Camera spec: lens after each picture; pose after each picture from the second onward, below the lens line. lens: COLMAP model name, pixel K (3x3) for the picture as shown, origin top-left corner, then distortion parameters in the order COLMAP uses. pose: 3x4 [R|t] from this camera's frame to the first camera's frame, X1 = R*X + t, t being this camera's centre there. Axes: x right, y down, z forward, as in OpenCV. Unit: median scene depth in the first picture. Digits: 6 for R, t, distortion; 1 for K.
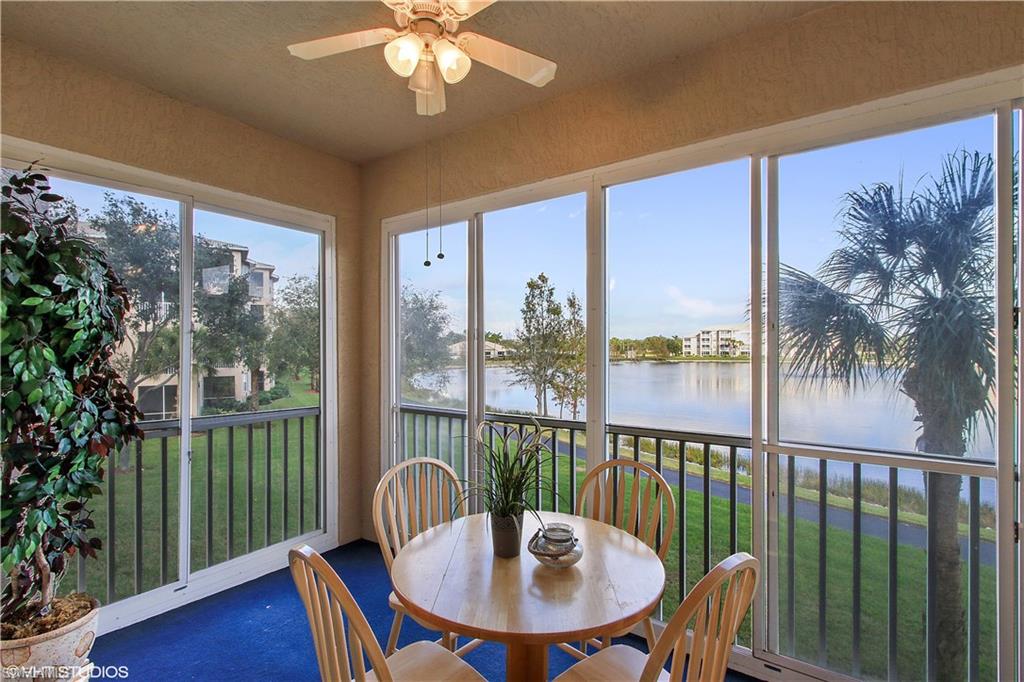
lens RADIAL K [[454.8, 0, 514.0], [0, 454.8, 343.4], [0, 0, 1]] dist [-0.000486, -0.000034]
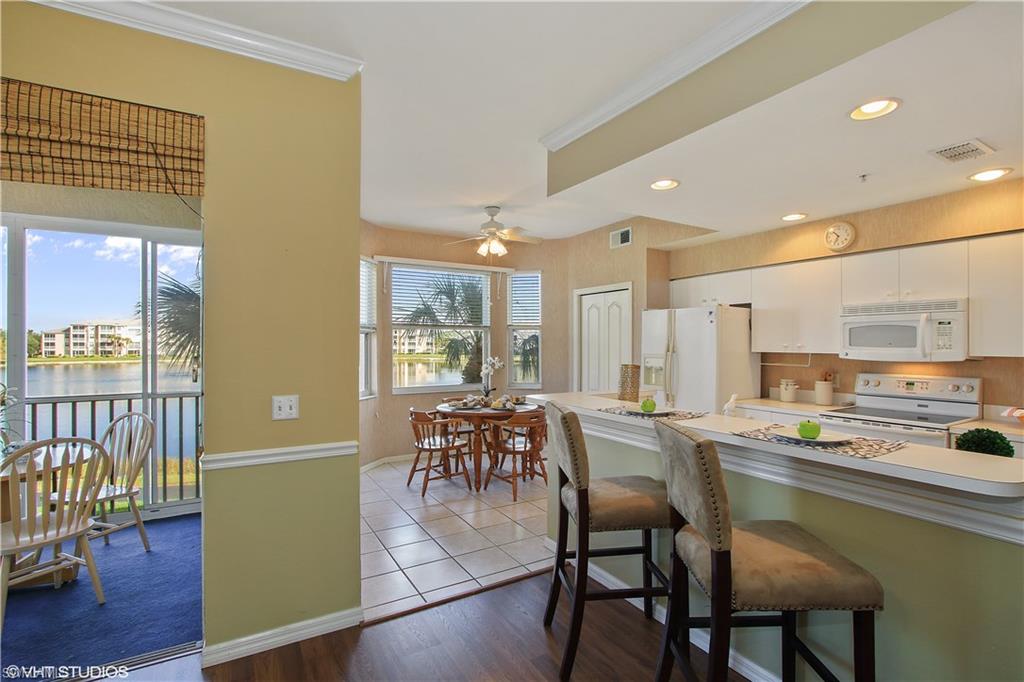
lens RADIAL K [[496.4, 0, 518.7], [0, 496.4, 336.4], [0, 0, 1]] dist [0.002750, 0.000235]
pose [[0.427217, 0.020510, 0.903916, -0.053138], [-0.008912, 0.999790, -0.018473, 0.001765], [-0.904105, -0.000164, 0.427310, -0.102962]]
